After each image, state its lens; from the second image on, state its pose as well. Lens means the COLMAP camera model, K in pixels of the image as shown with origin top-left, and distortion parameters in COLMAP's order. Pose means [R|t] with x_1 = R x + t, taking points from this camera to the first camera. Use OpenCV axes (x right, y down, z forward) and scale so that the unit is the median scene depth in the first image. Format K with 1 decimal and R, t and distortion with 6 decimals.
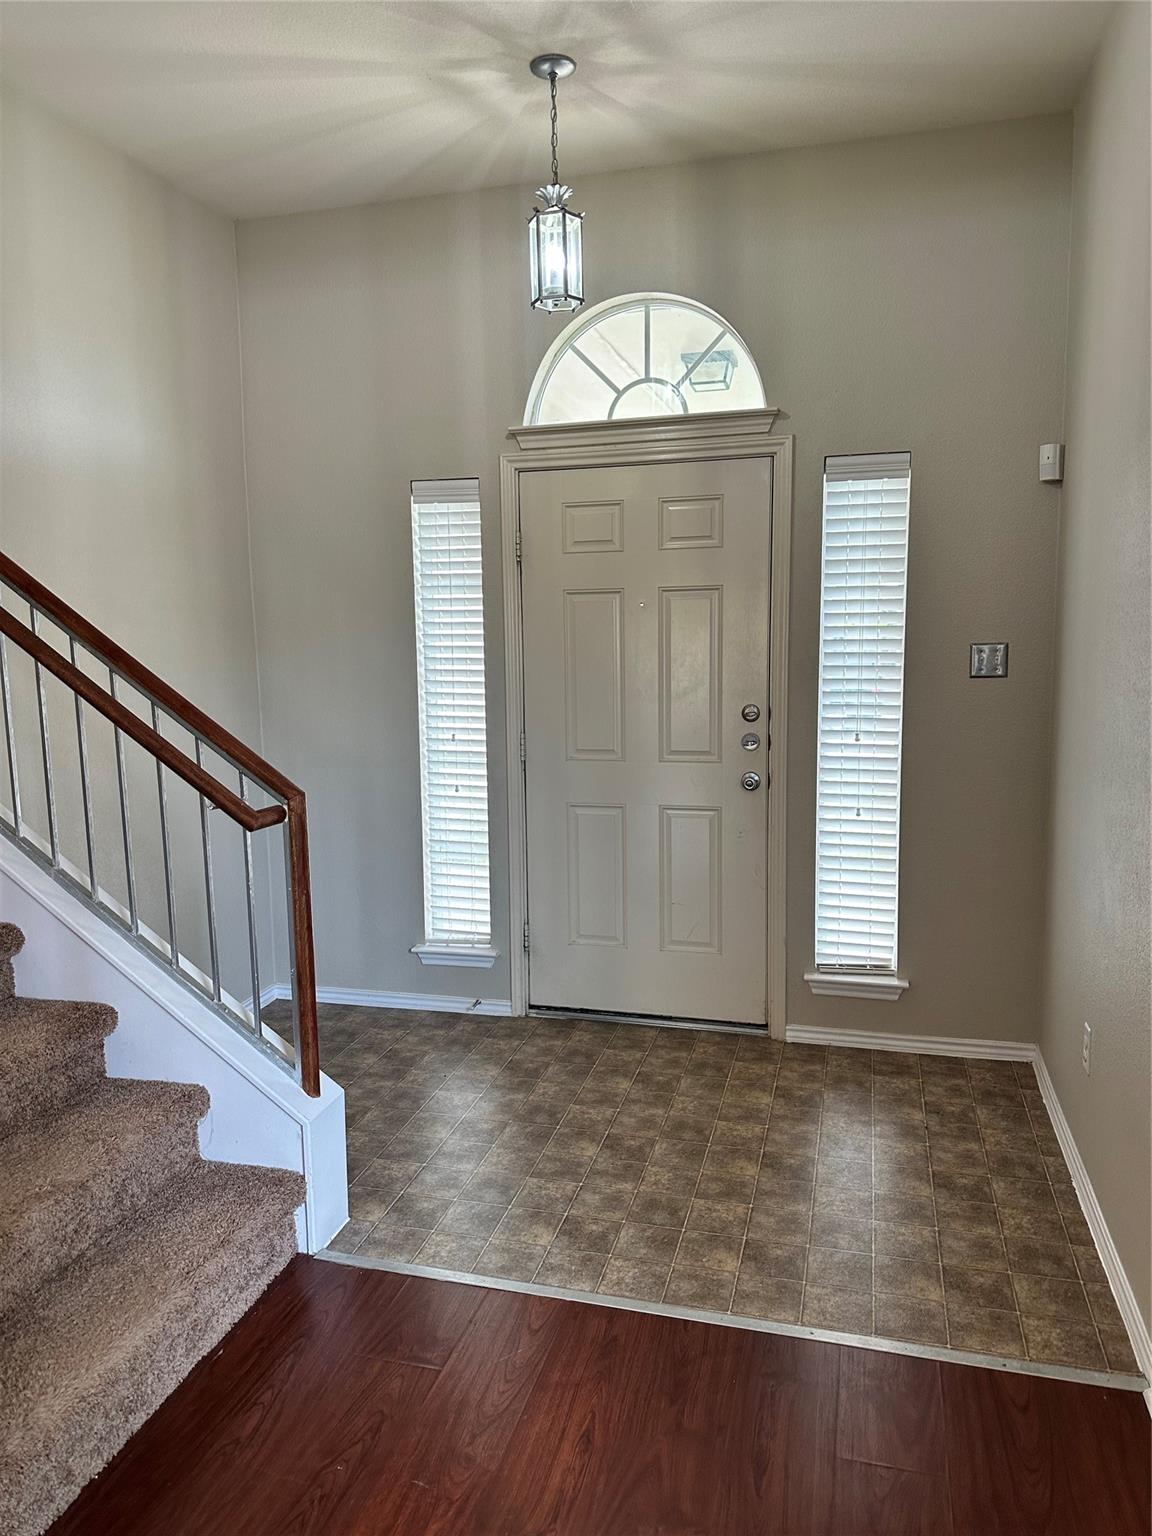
lens RADIAL K [[1099.7, 0, 567.8], [0, 1099.7, 776.5], [0, 0, 1]] dist [0.028097, -0.027184]
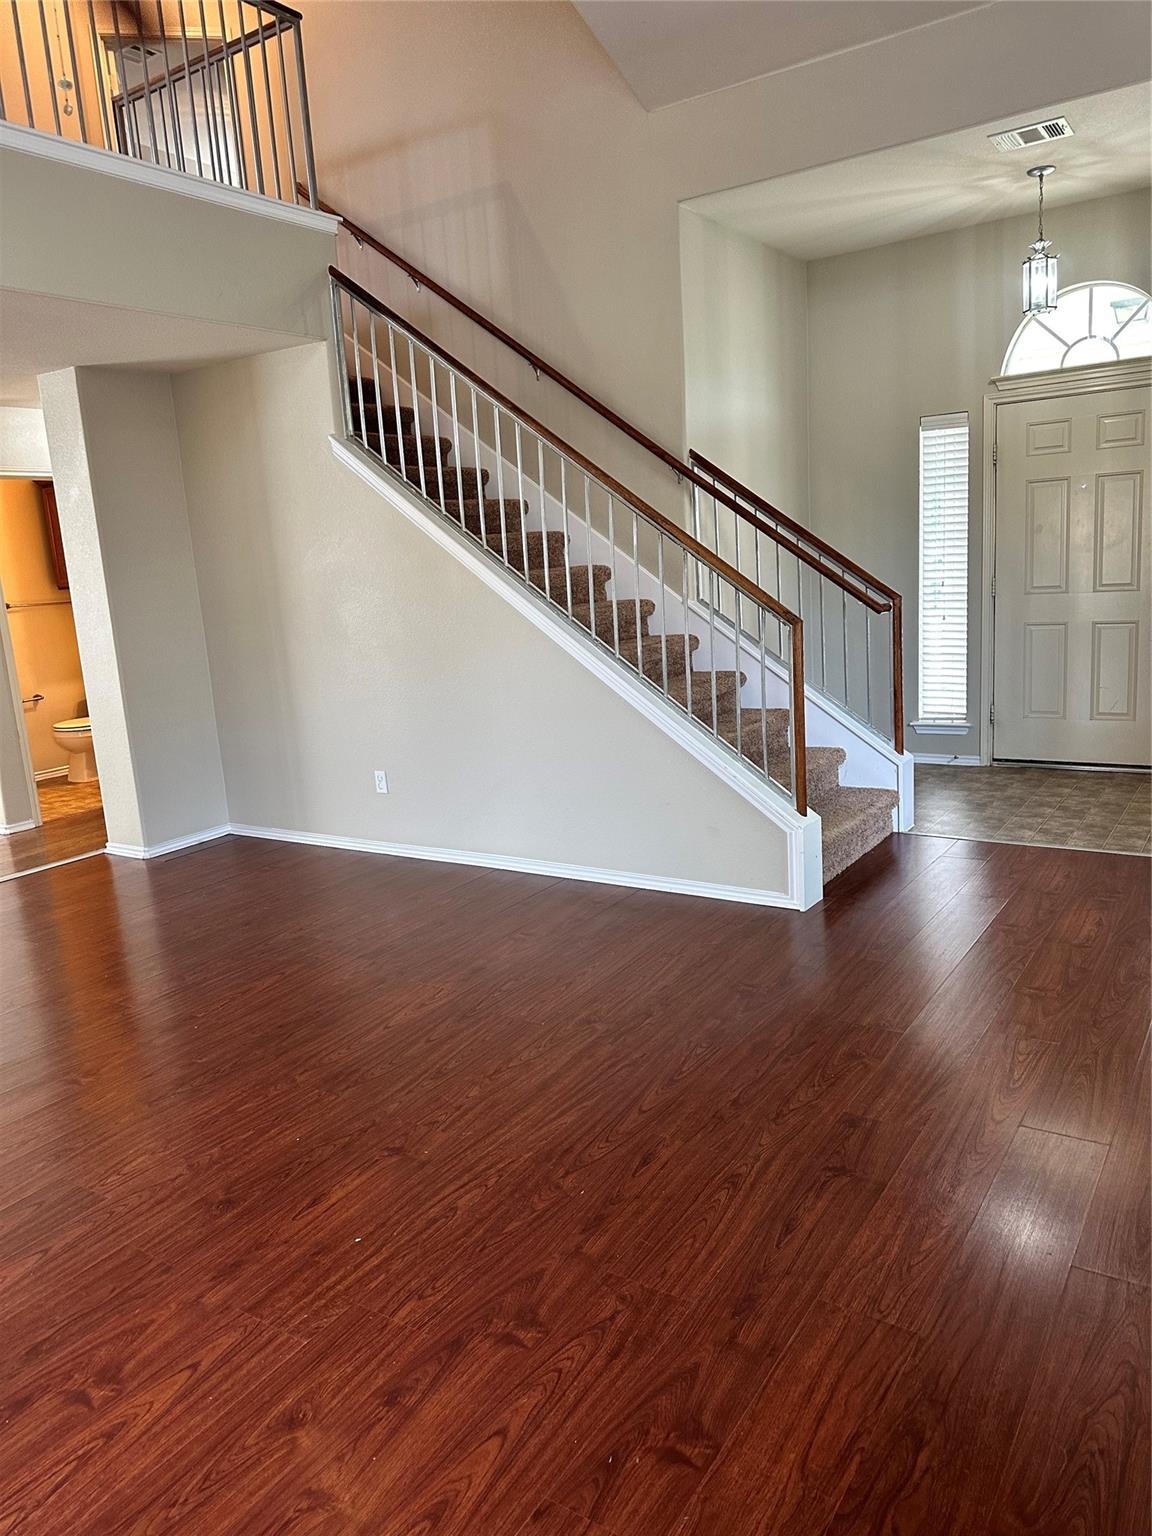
lens RADIAL K [[1099.7, 0, 574.6], [0, 1099.7, 753.7], [0, 0, 1]] dist [0.028097, -0.027184]
pose [[0.948774, 0.012006, -0.315727, -0.119536], [0.007717, 0.998099, 0.061146, 0.120165], [0.315861, -0.060450, 0.946878, -0.736349]]
